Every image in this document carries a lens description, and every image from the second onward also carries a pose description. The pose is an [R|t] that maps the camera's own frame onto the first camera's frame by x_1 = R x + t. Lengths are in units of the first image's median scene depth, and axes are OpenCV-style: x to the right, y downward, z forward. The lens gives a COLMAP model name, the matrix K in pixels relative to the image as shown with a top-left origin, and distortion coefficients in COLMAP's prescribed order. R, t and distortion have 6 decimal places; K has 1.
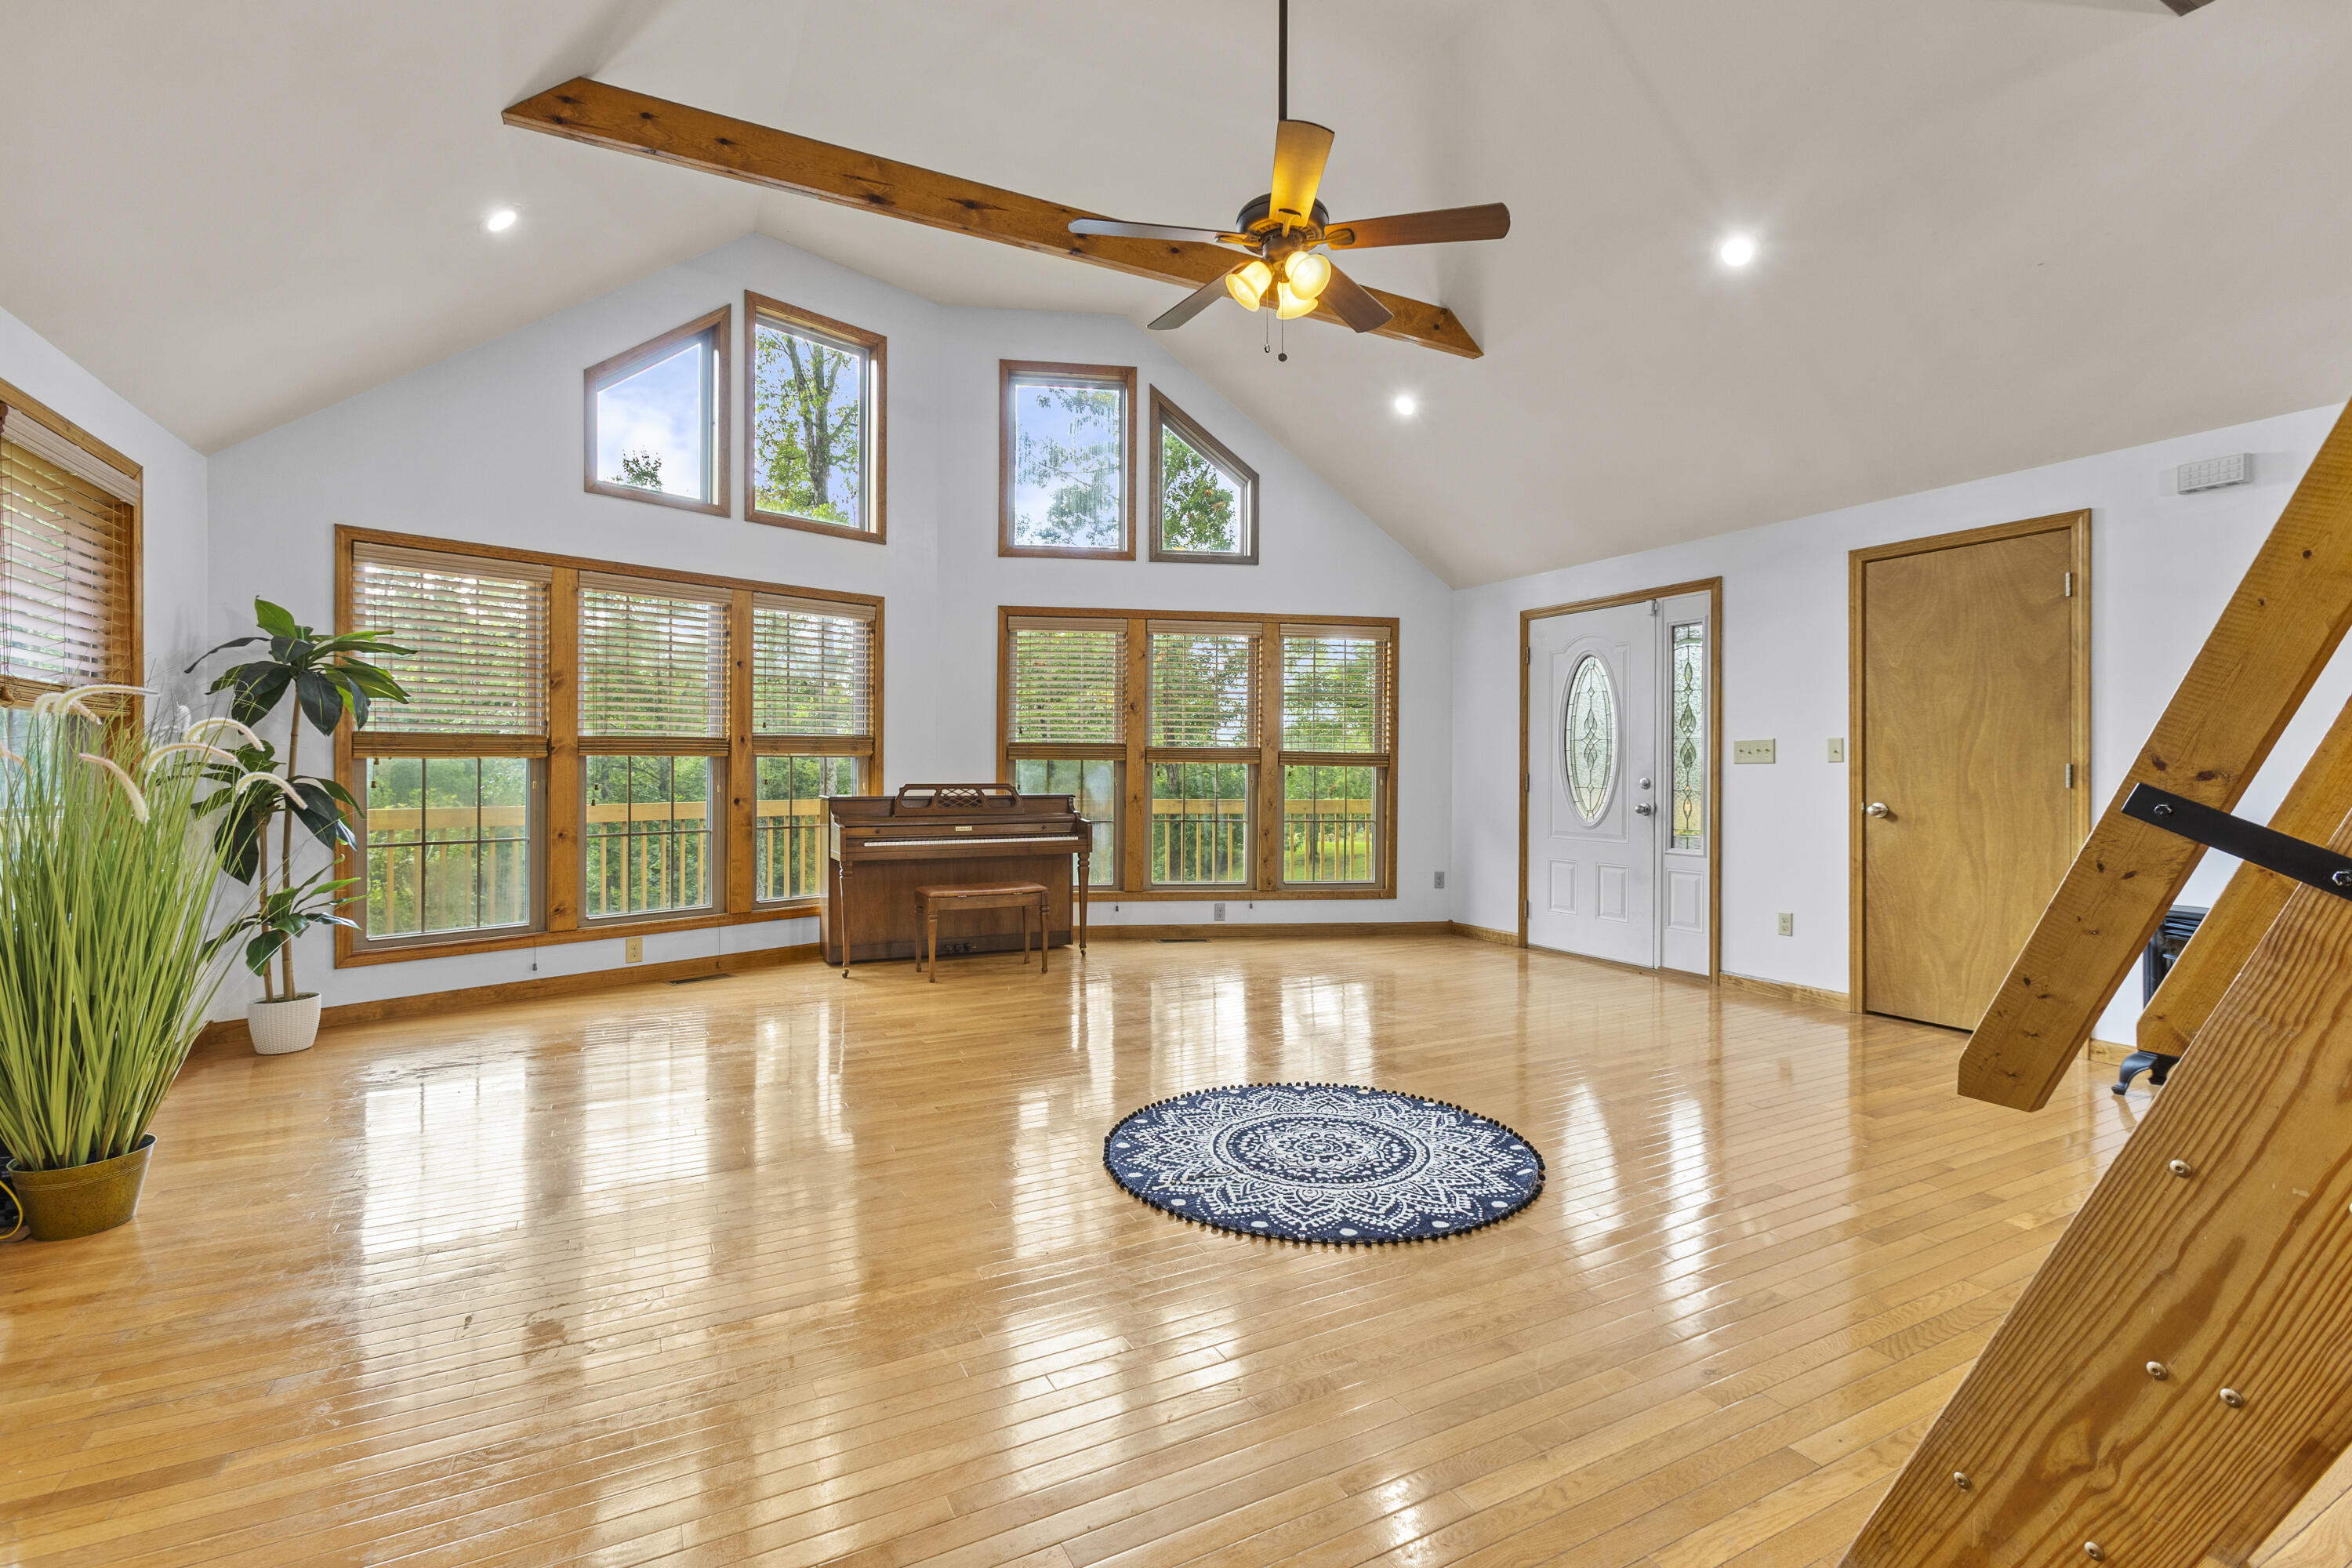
lens RADIAL K [[1047.3, 0, 1167.2], [0, 1047.3, 770.2], [0, 0, 1]] dist [-0.010387, 0.000269]
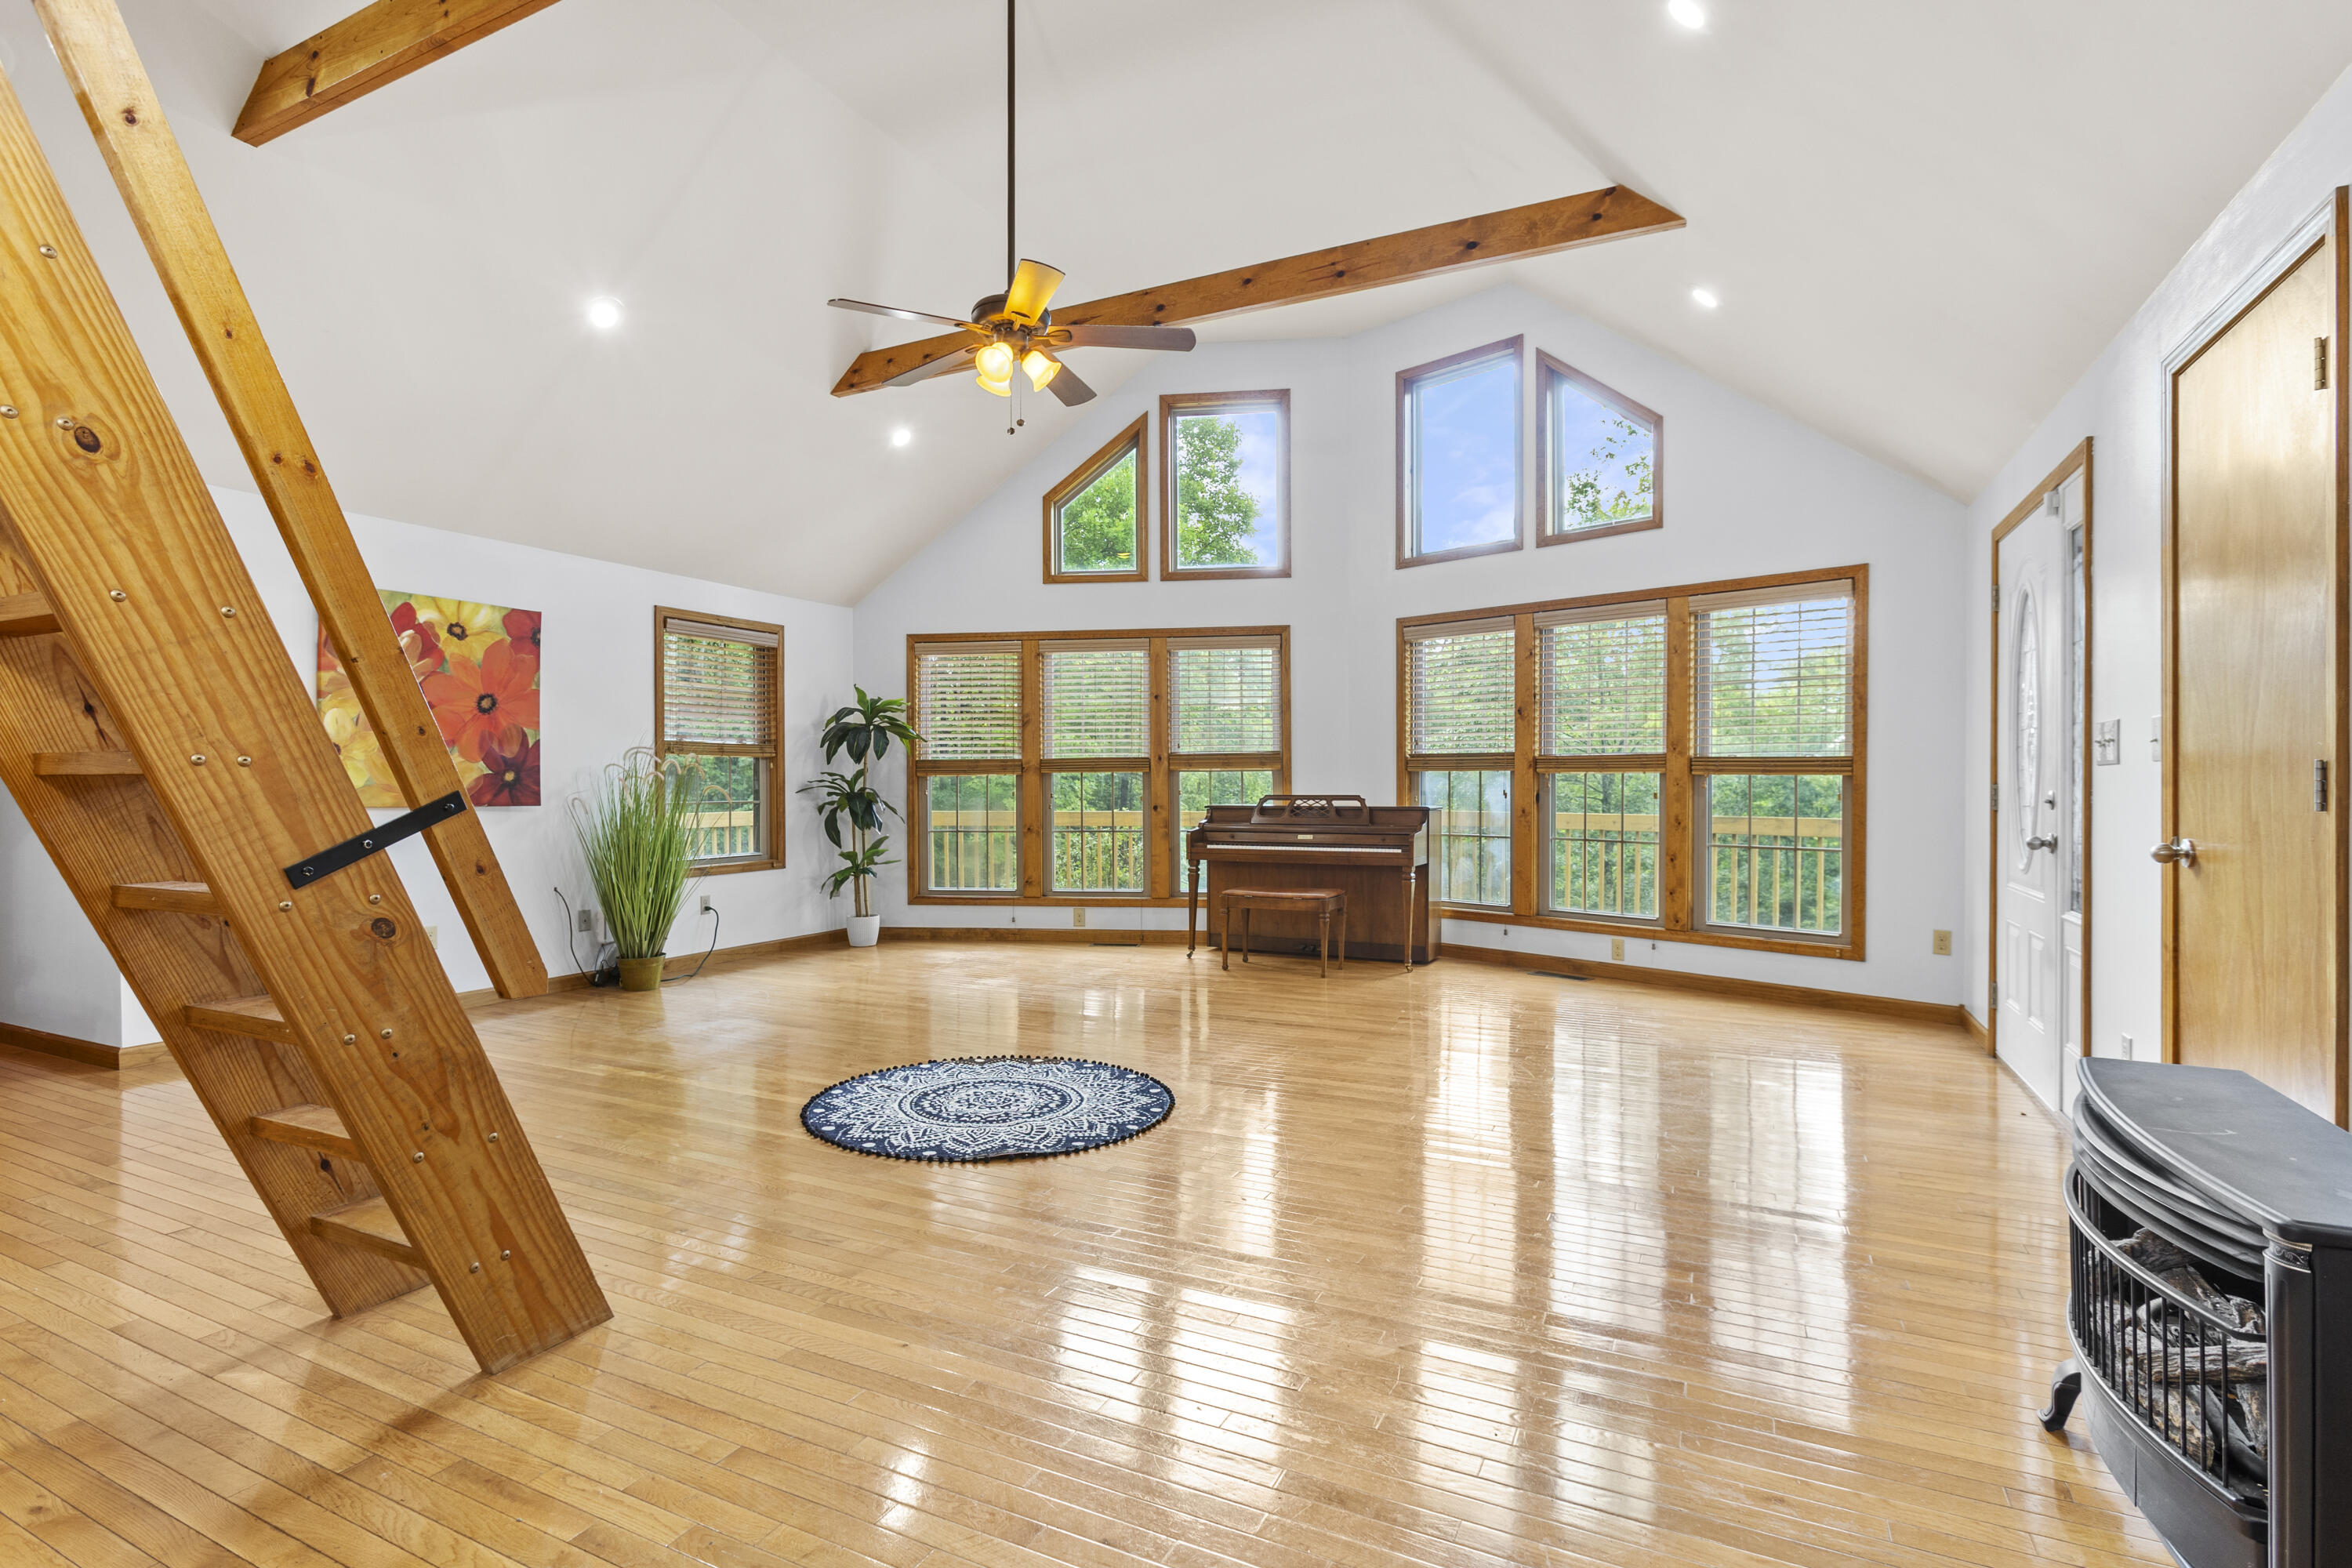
lens RADIAL K [[1117.4, 0, 1166.5], [0, 1117.4, 792.7], [0, 0, 1]] dist [-0.021862, 0.006388]
pose [[0.585883, 0.002129, -0.810393, 0.681231], [0.003764, 0.999979, 0.005349, 0.004071], [0.810387, -0.006184, 0.585863, 0.226366]]
